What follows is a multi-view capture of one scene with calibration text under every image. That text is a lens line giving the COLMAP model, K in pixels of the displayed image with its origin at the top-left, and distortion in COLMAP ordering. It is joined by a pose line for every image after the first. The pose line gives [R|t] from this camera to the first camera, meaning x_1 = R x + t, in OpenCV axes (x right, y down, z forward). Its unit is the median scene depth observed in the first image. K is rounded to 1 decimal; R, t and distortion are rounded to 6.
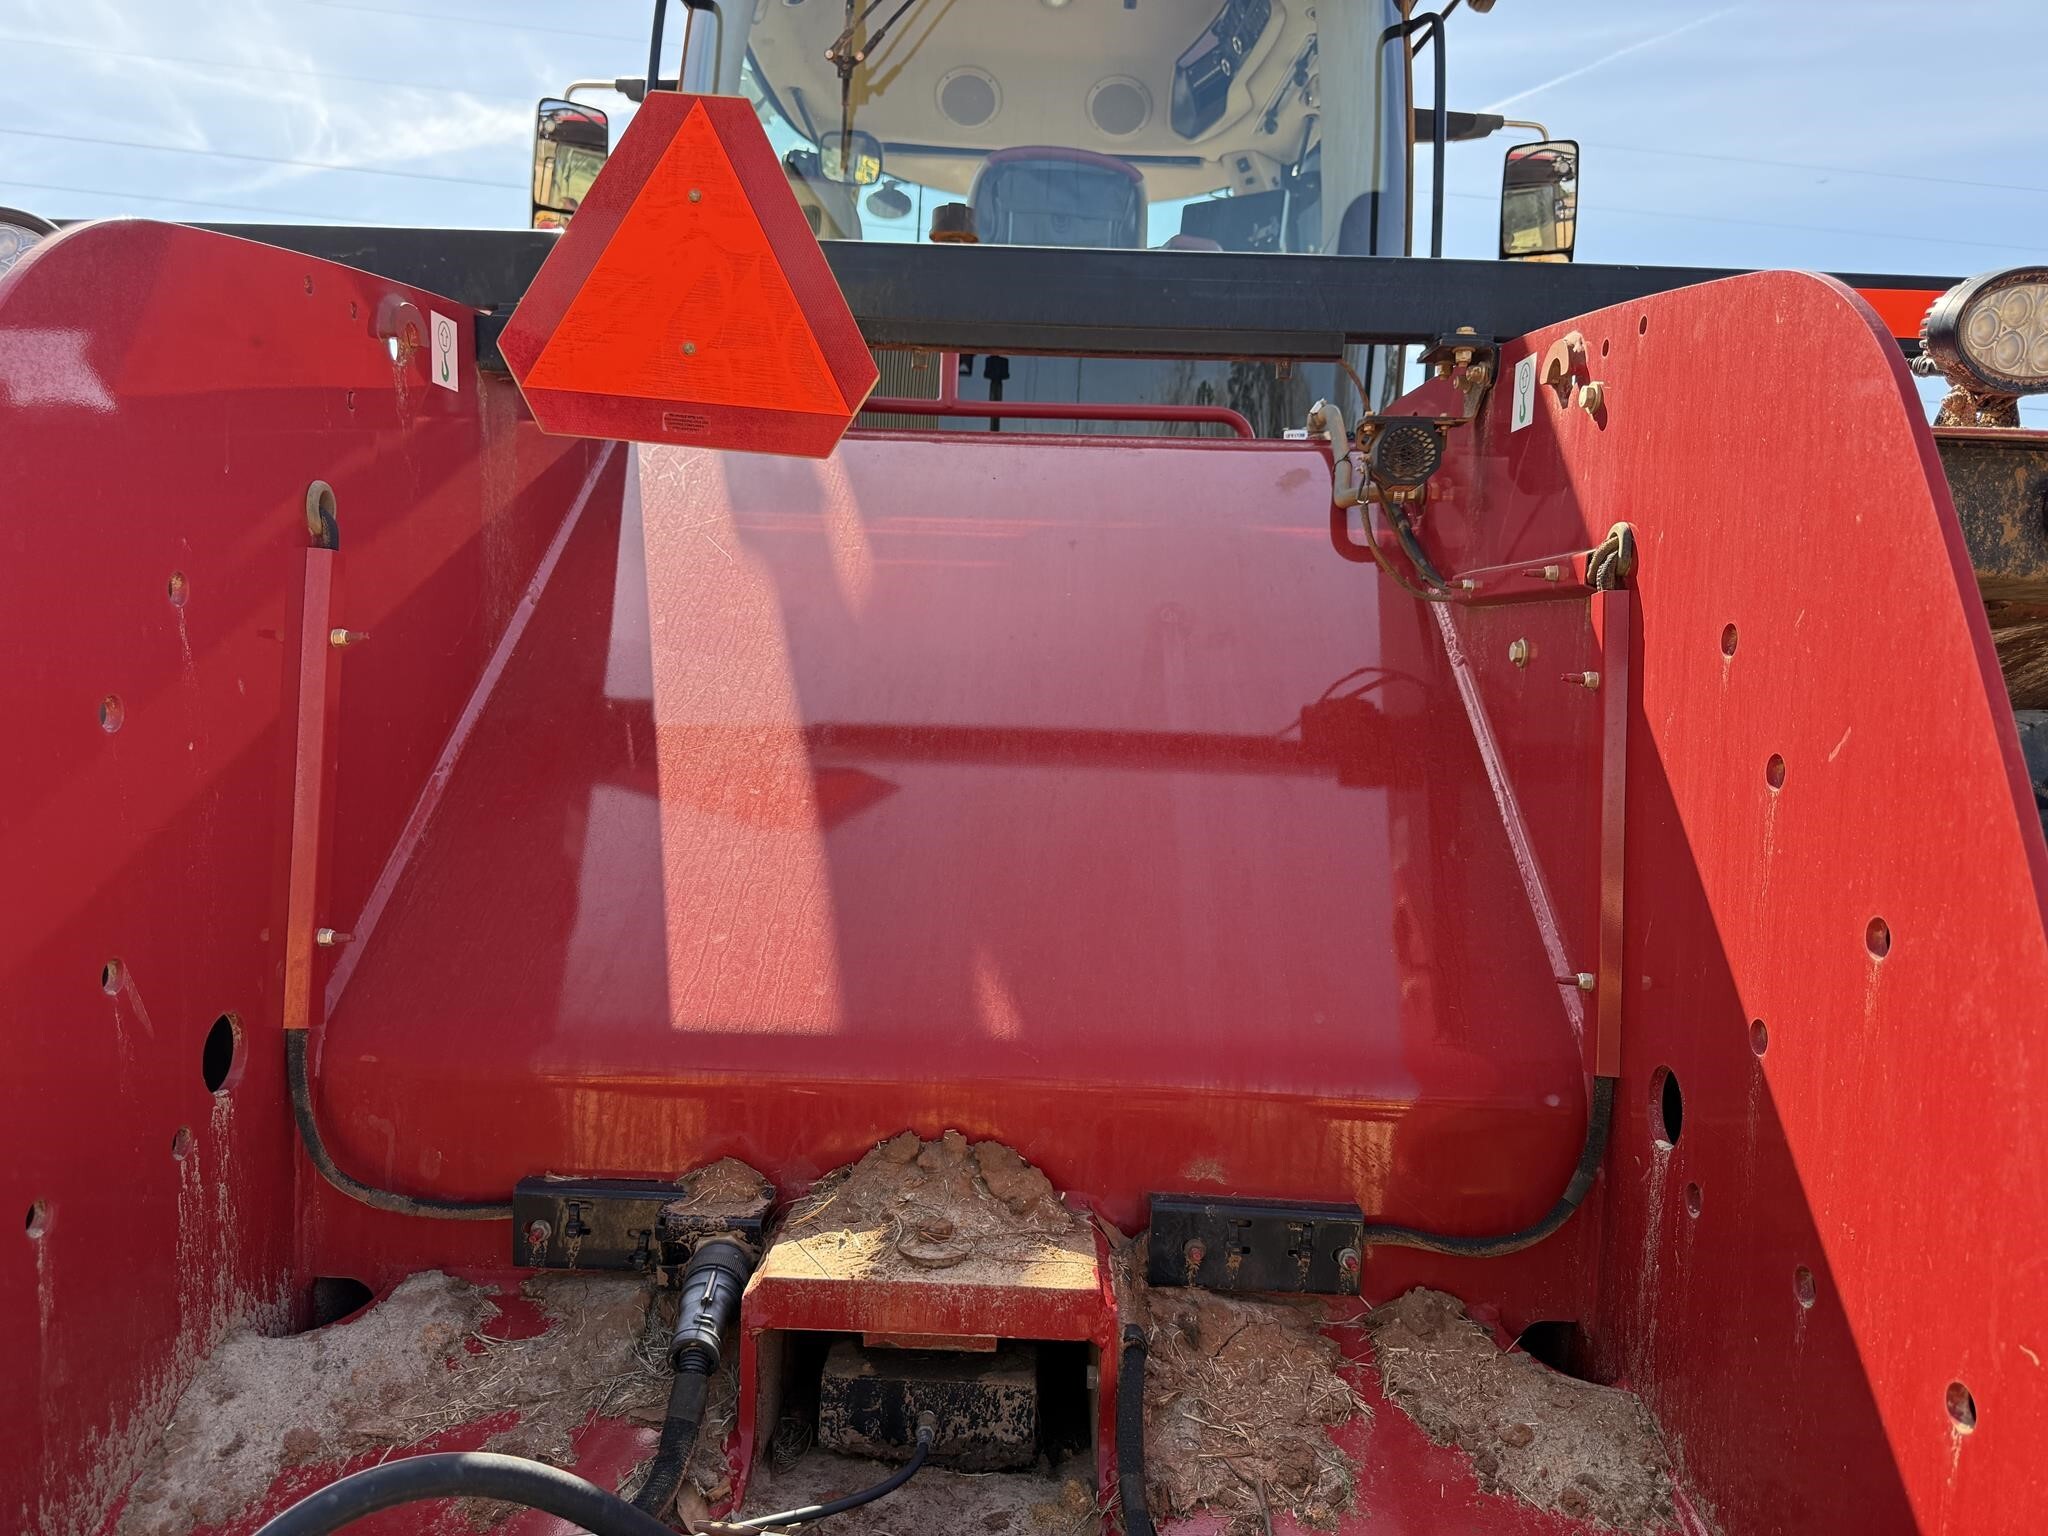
lens RADIAL K [[1461.6, 0, 1023.3], [0, 1461.6, 738.8], [0, 0, 1]] dist [0.001813, 0.001933]
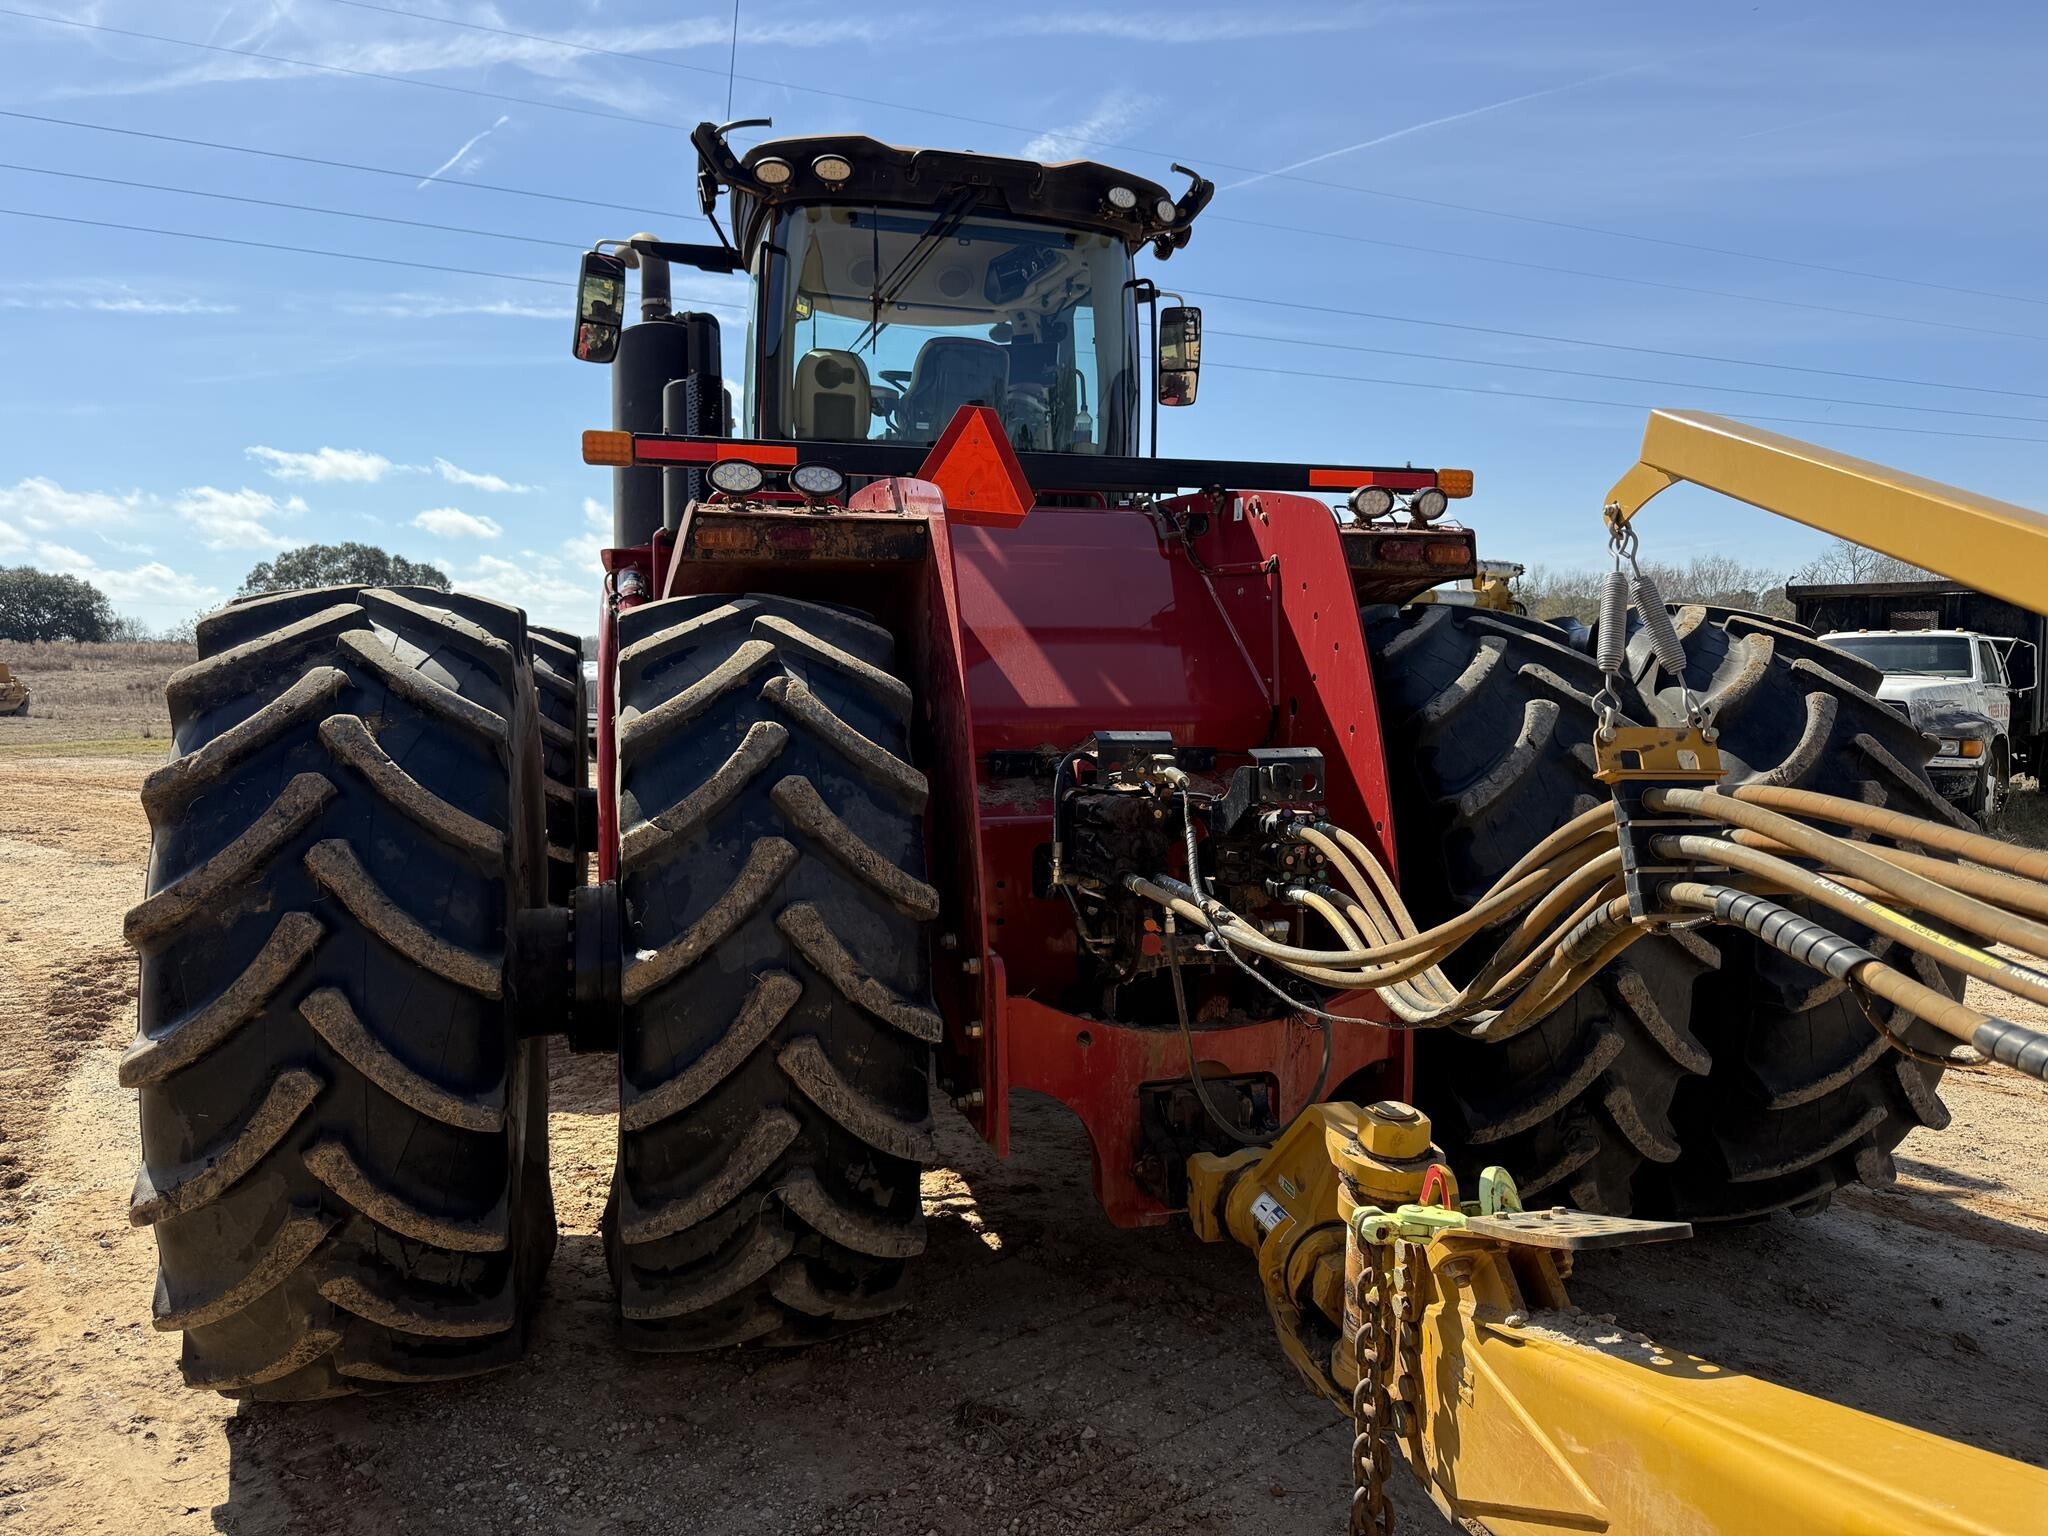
lens RADIAL K [[1553.3, 0, 1024.0], [0, 1553.3, 768.0], [0, 0, 1]] dist [0.079156, -0.129237]
pose [[0.955851, -0.050363, 0.289503, -1.076464], [0.039760, 0.998310, 0.042394, 0.155206], [-0.291148, -0.029011, 0.956238, -2.046331]]
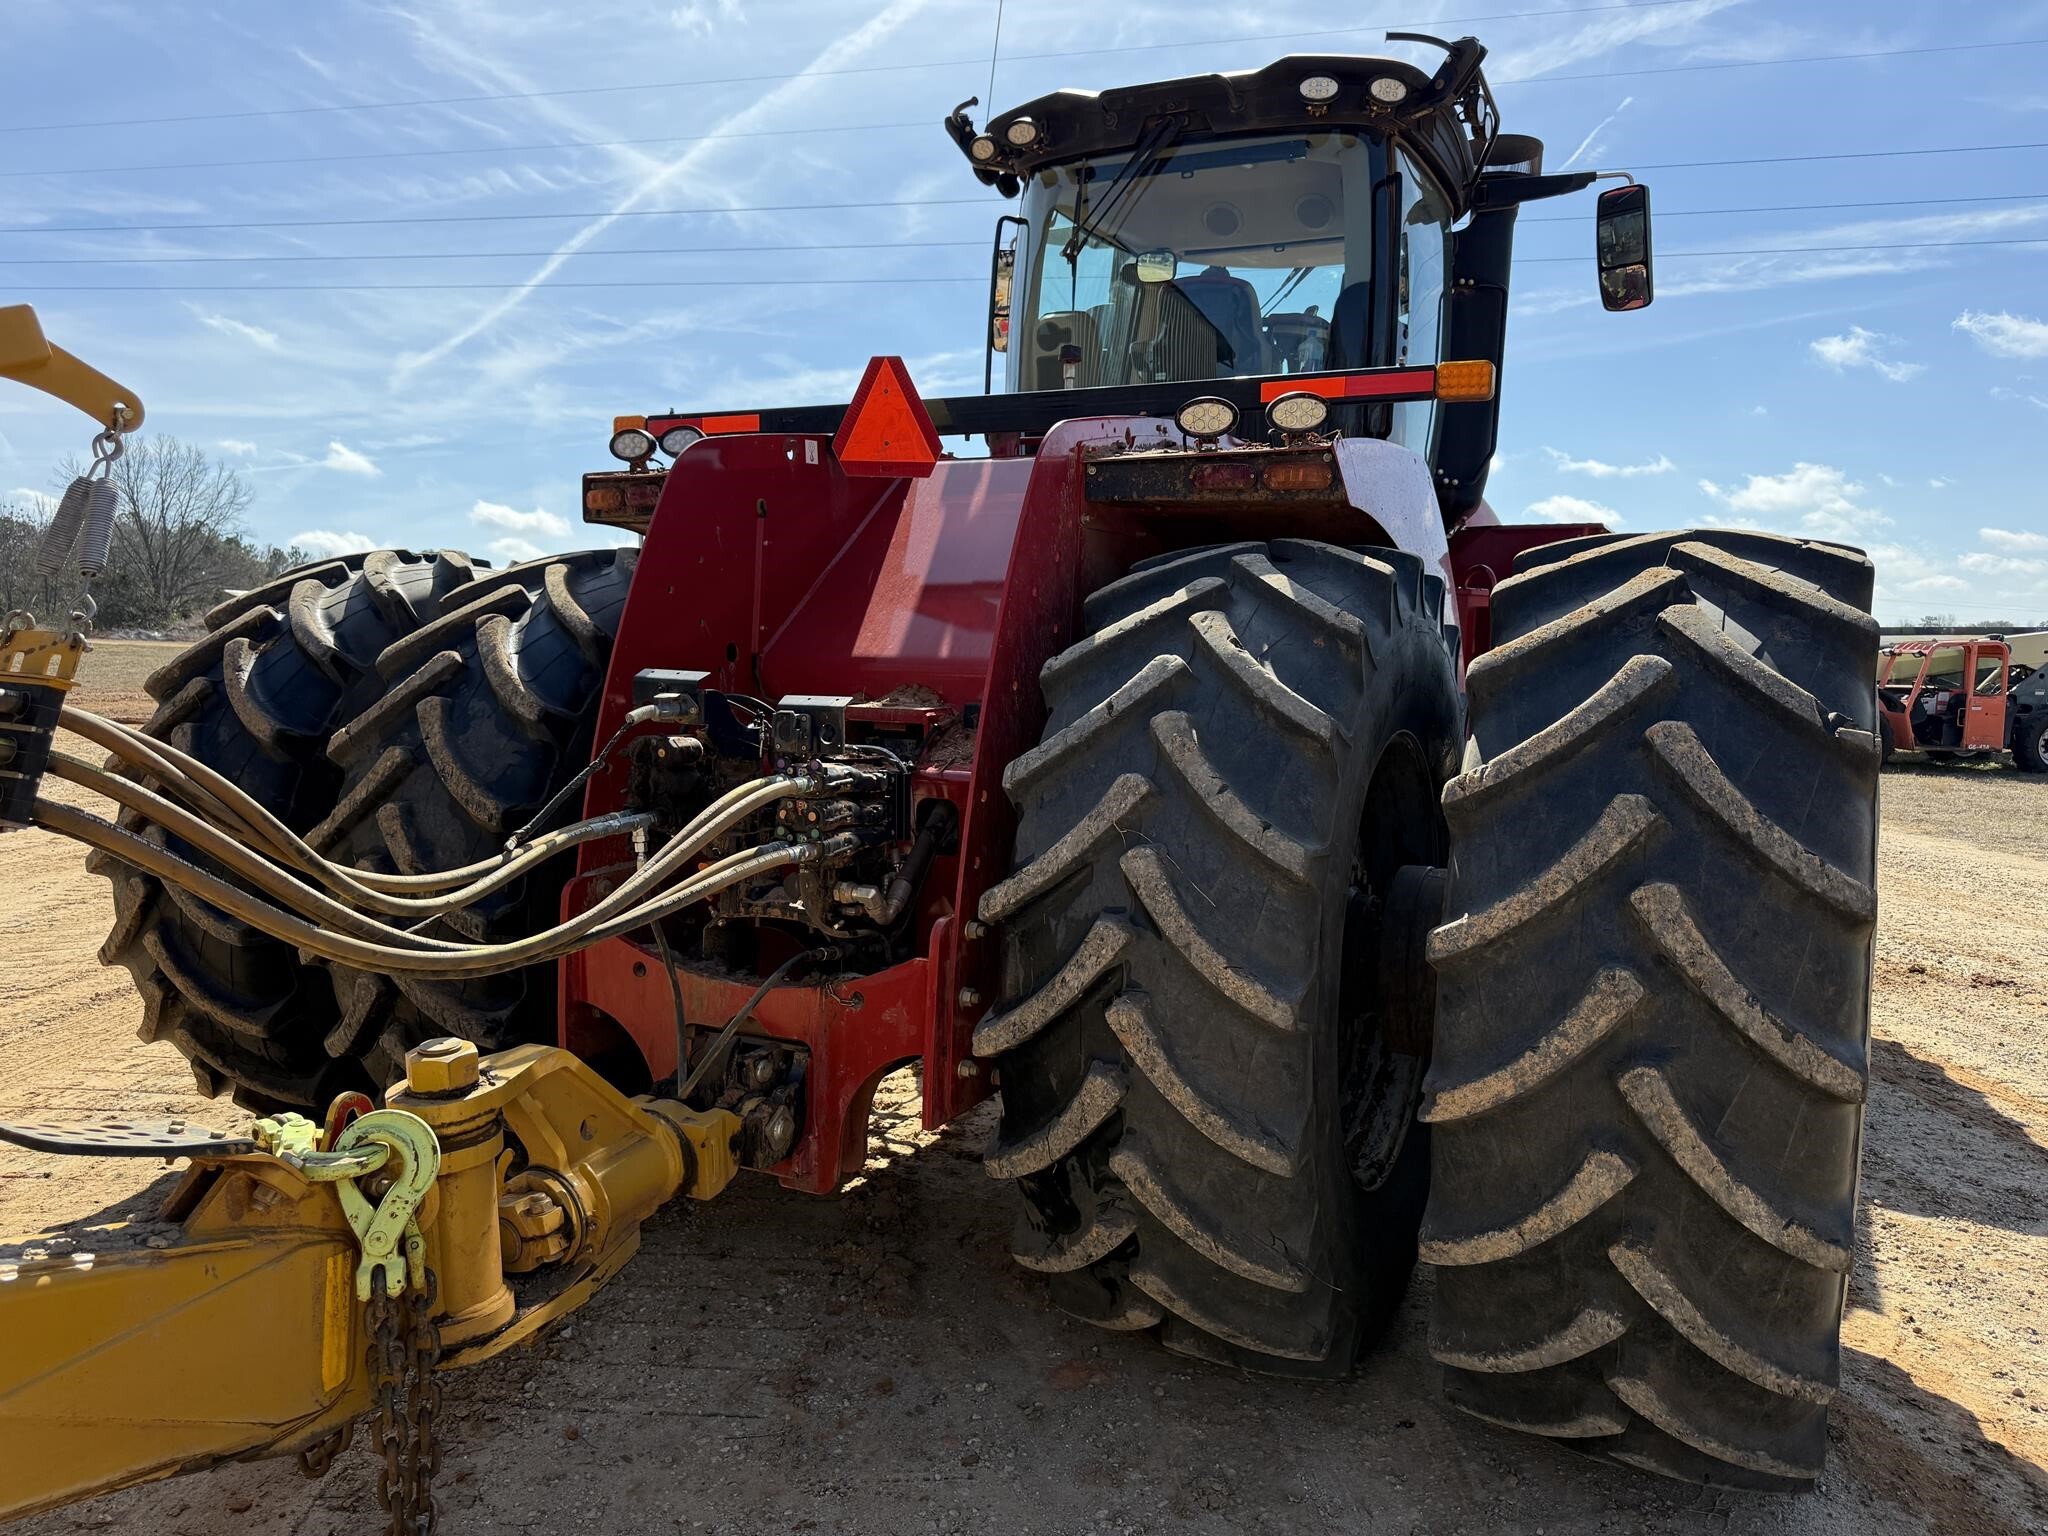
lens RADIAL K [[1506.3, 0, 1024.0], [0, 1506.3, 768.0], [0, 0, 1]] dist [0.105982, -0.148607]
pose [[0.895232, 0.022389, -0.445037, 1.406071], [-0.006456, 0.999284, 0.037286, 0.272860], [0.445553, -0.030506, 0.894736, -1.638508]]
